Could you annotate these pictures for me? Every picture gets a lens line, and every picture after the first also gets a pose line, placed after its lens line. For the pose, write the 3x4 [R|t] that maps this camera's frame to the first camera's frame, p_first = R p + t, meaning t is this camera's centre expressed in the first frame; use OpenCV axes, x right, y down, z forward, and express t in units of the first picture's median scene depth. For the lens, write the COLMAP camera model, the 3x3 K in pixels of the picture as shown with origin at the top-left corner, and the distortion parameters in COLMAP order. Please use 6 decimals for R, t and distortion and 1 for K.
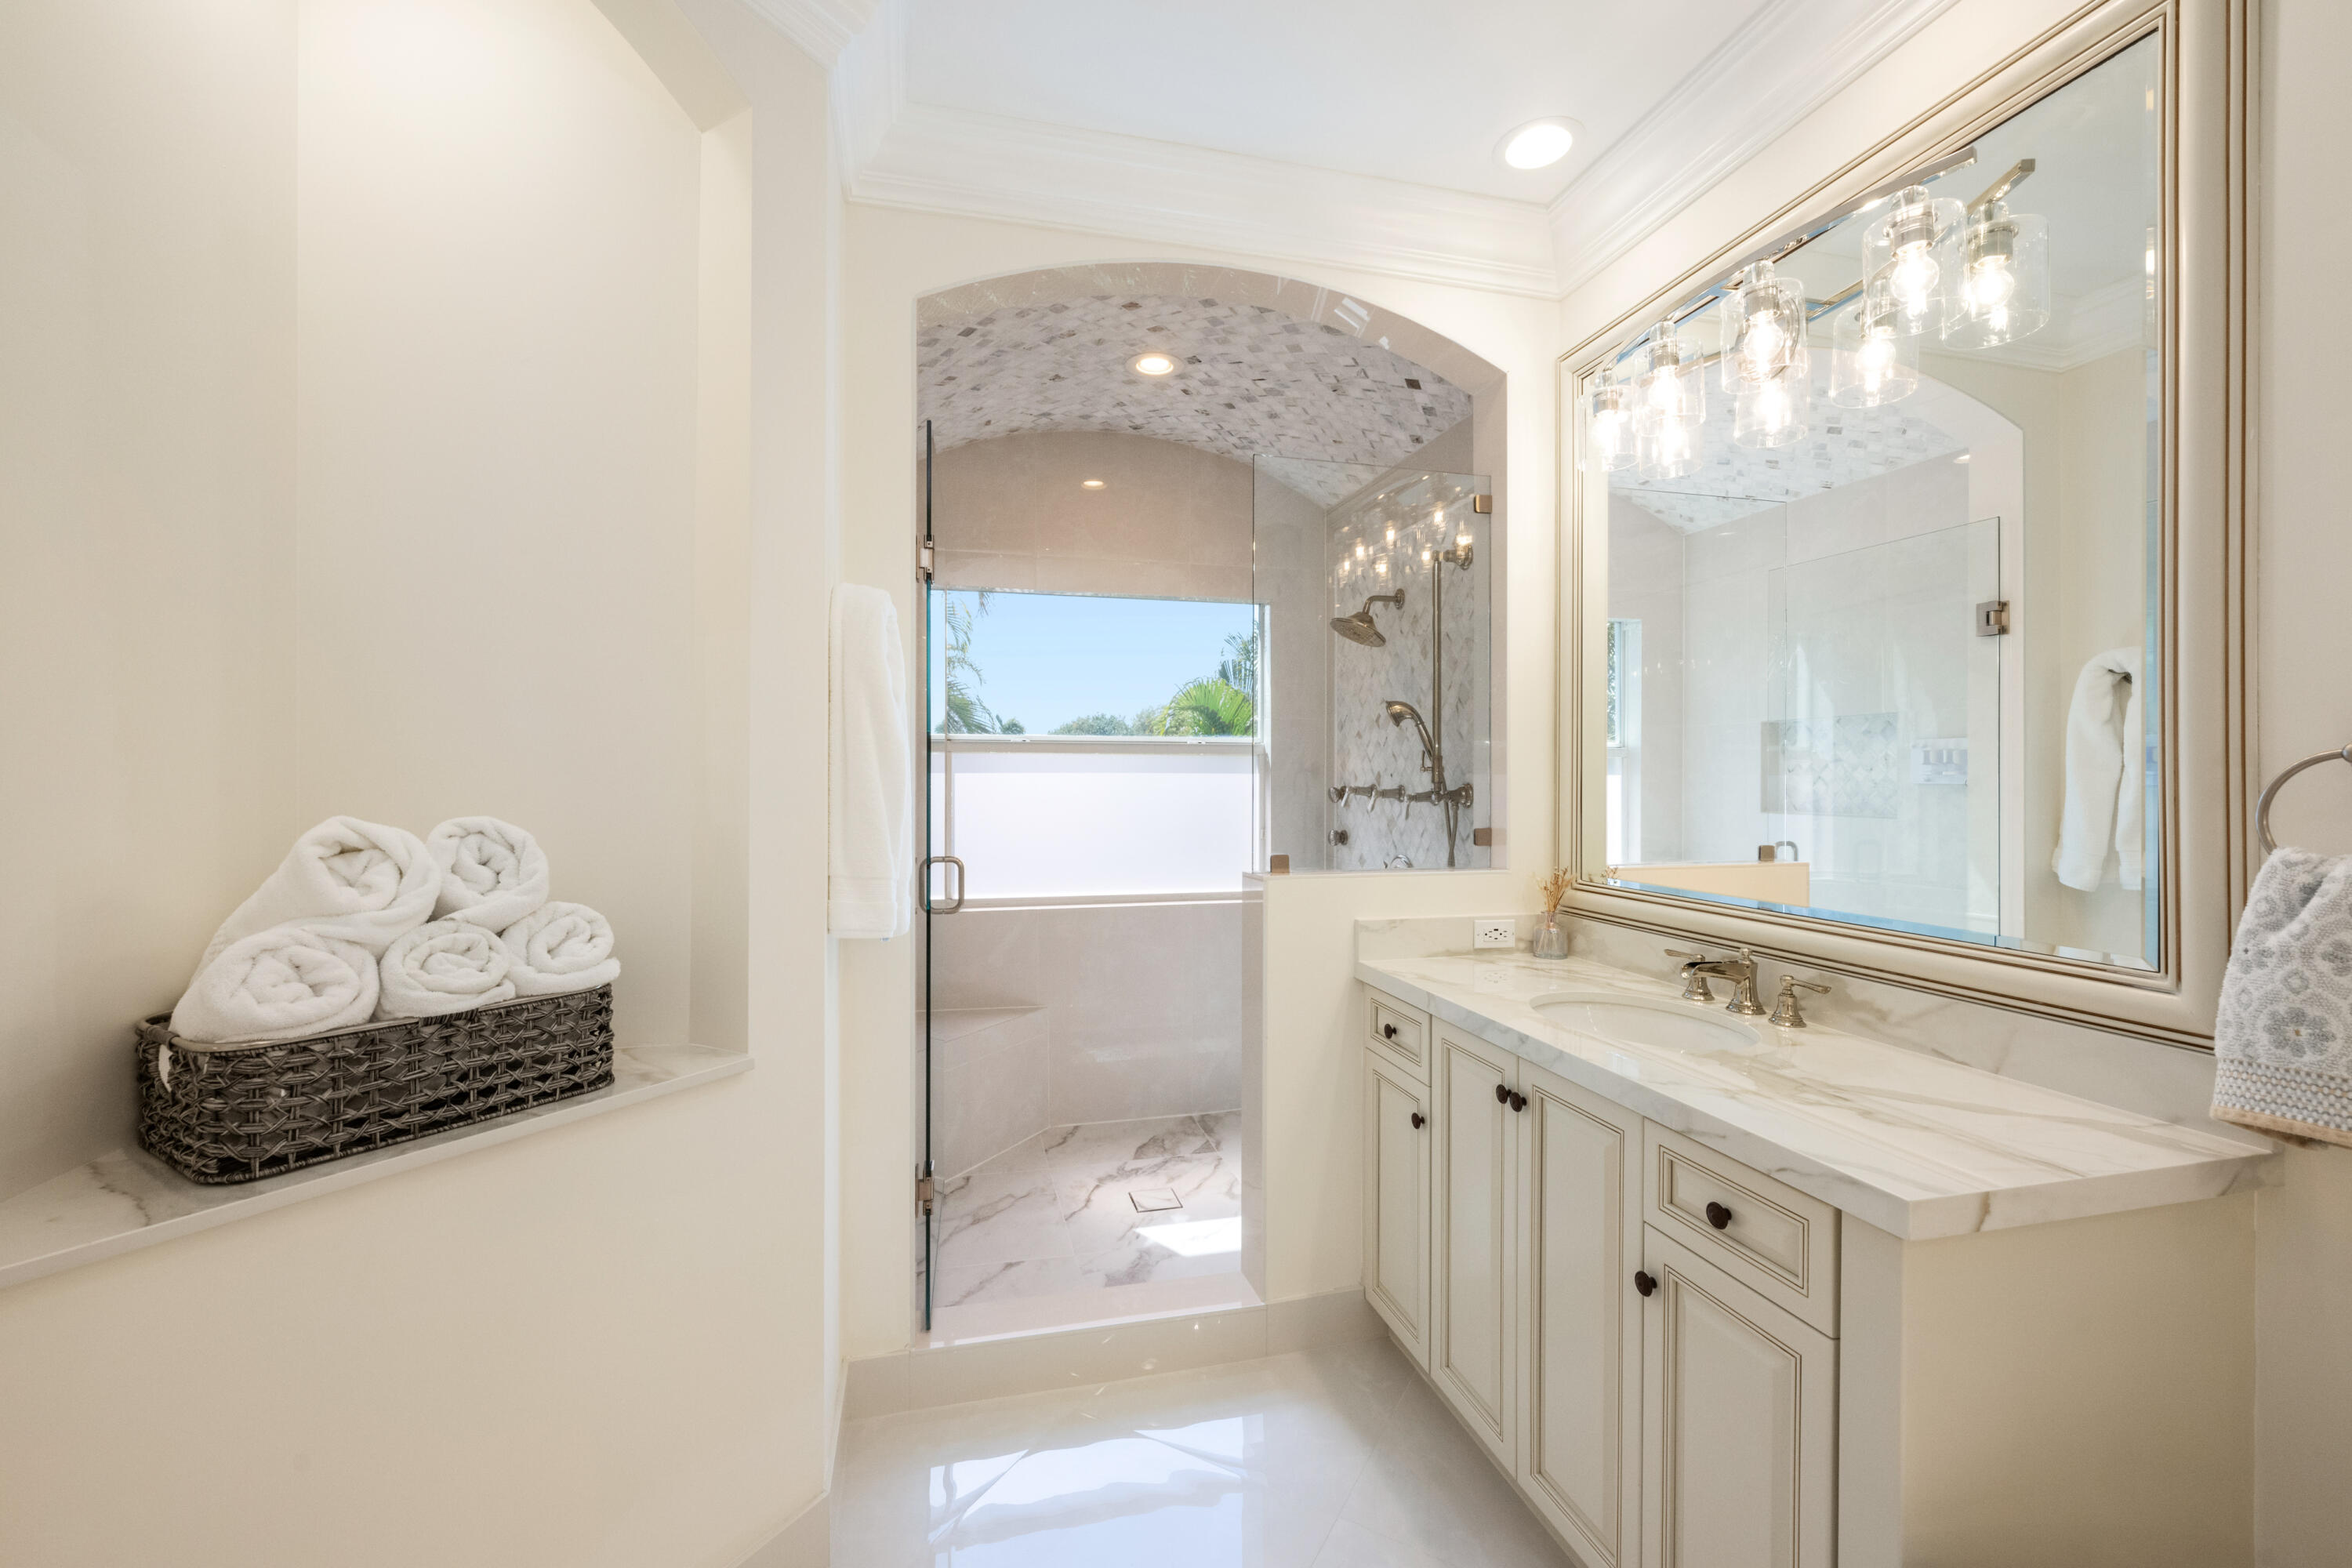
lens RADIAL K [[940.9, 0, 1170.3], [0, 940.9, 775.6], [0, 0, 1]] dist [0.000932, -0.001326]
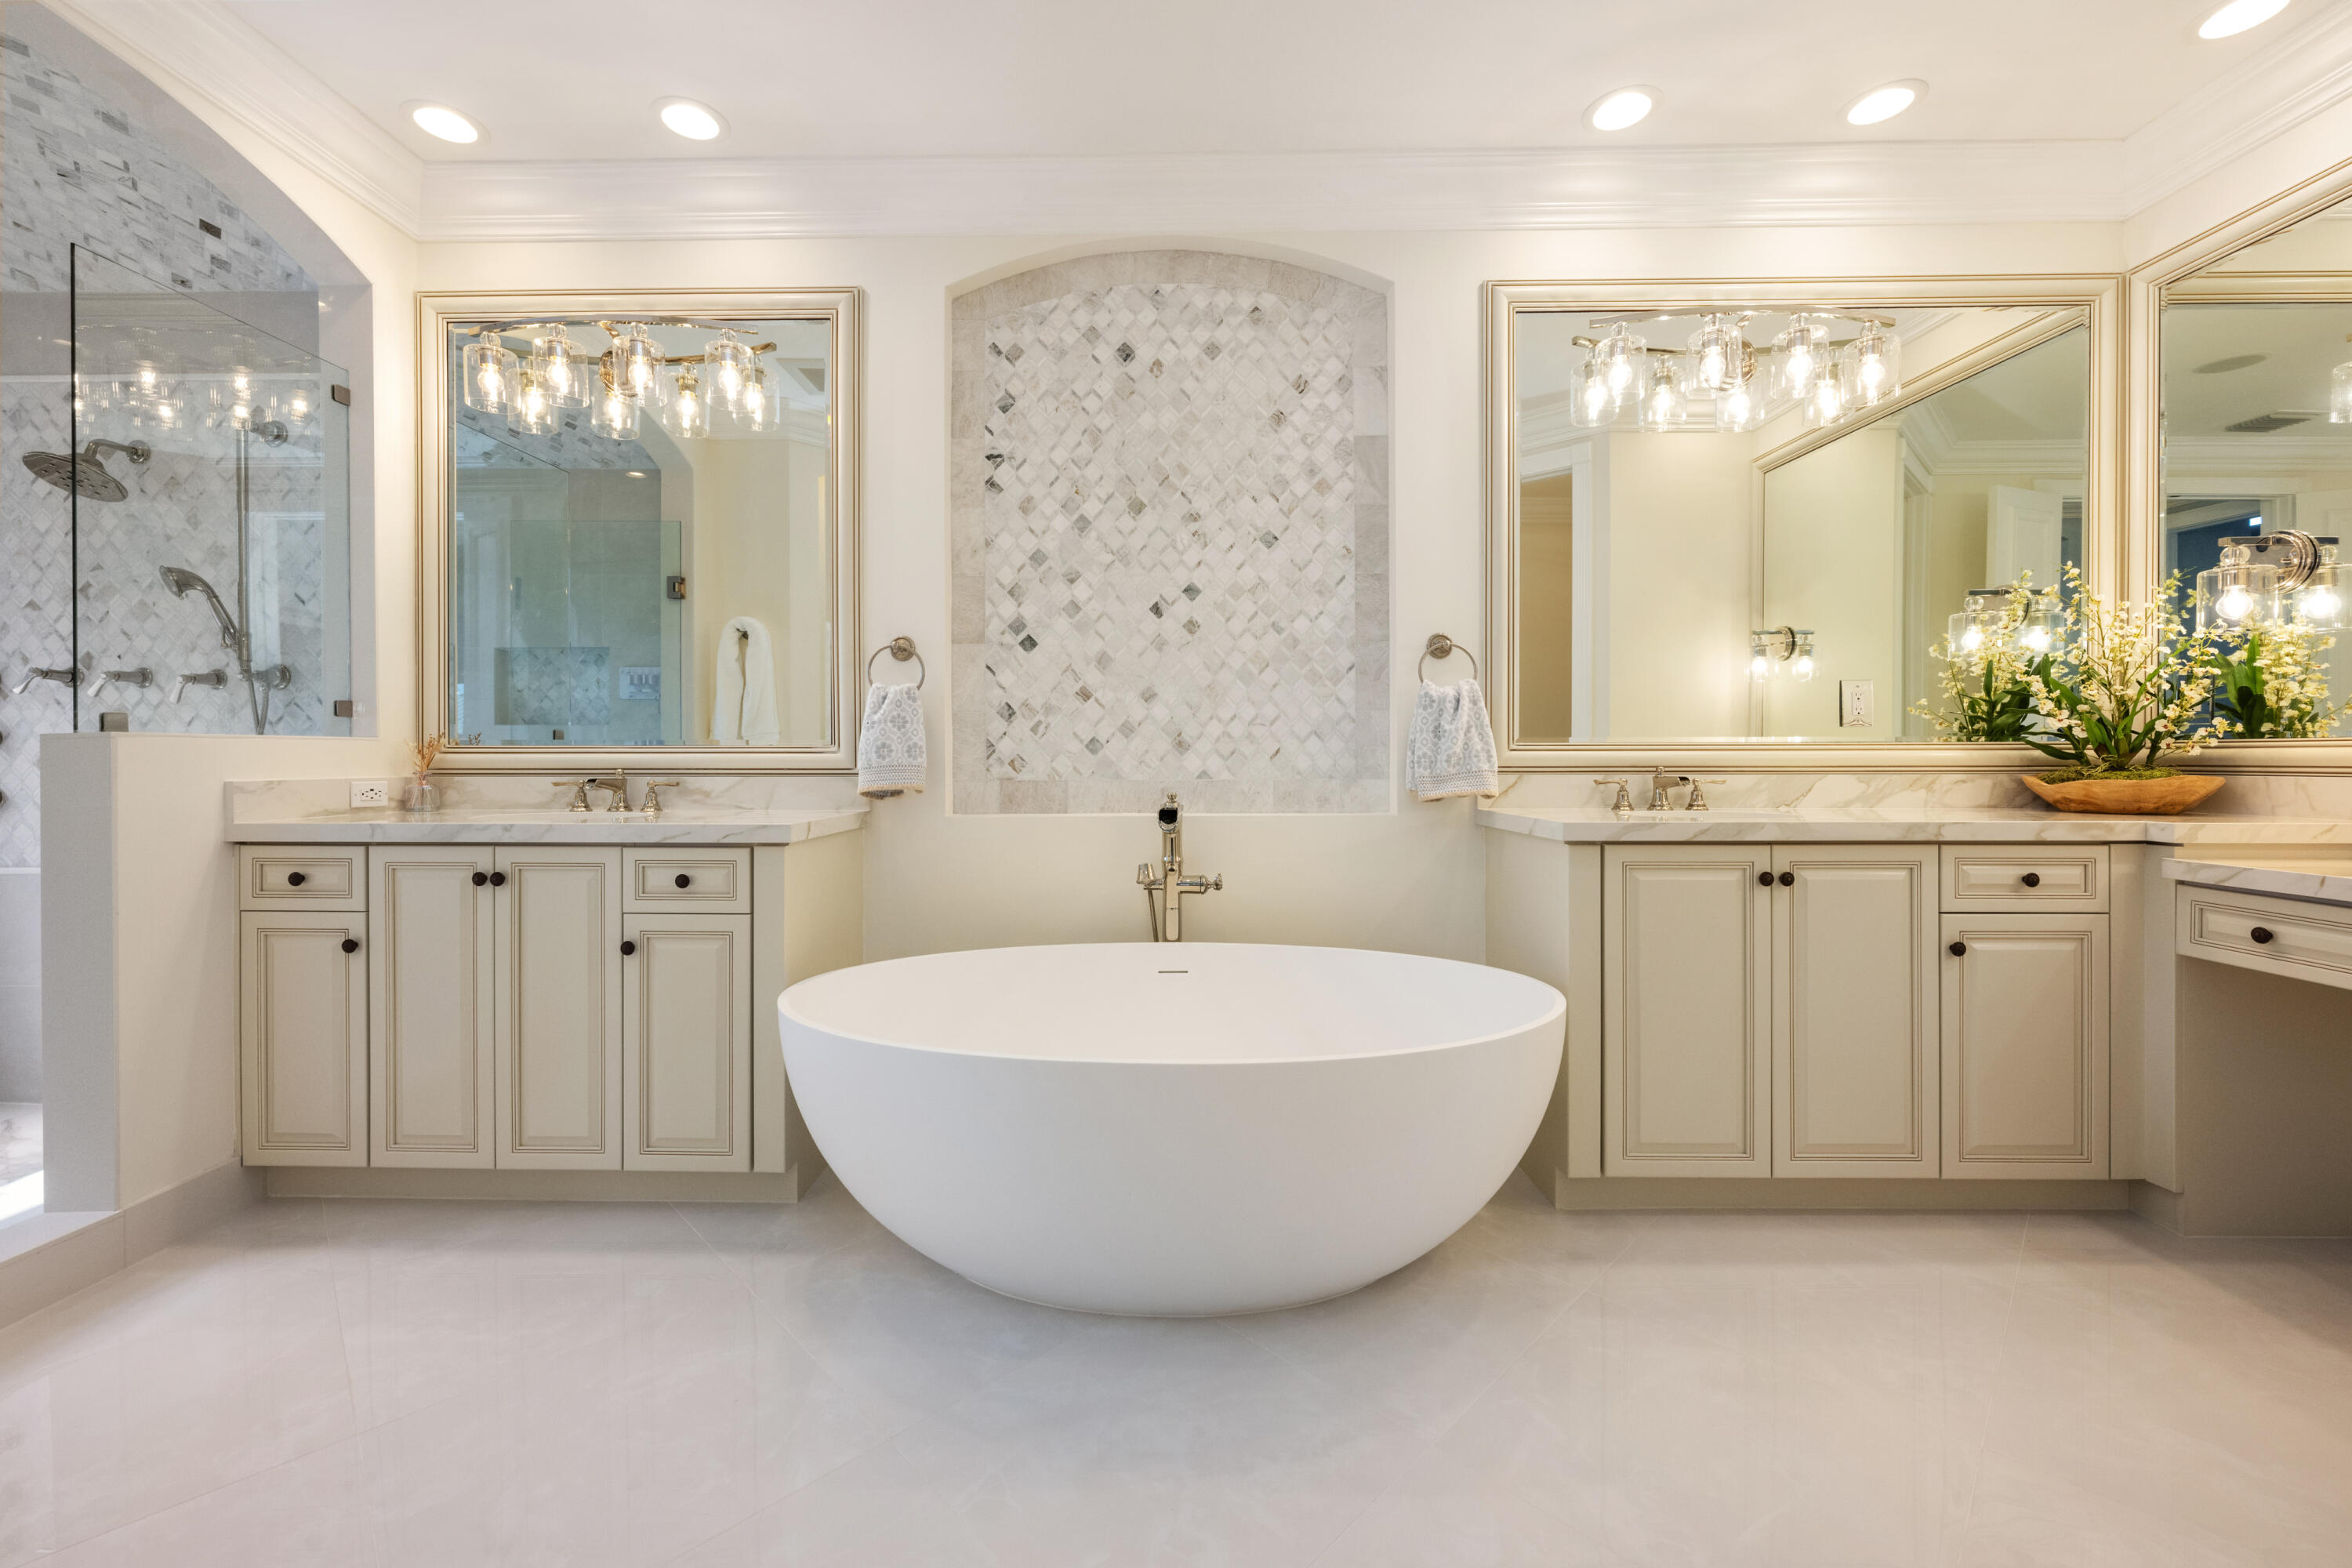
lens RADIAL K [[940.9, 0, 1153.9], [0, 940.9, 758.5], [0, 0, 1]] dist [0.000932, -0.001326]
pose [[0.262729, -0.005660, 0.964853, -0.488644], [0.000133, 0.999983, 0.005829, 0.124726], [-0.964870, -0.001403, 0.262725, -0.175363]]
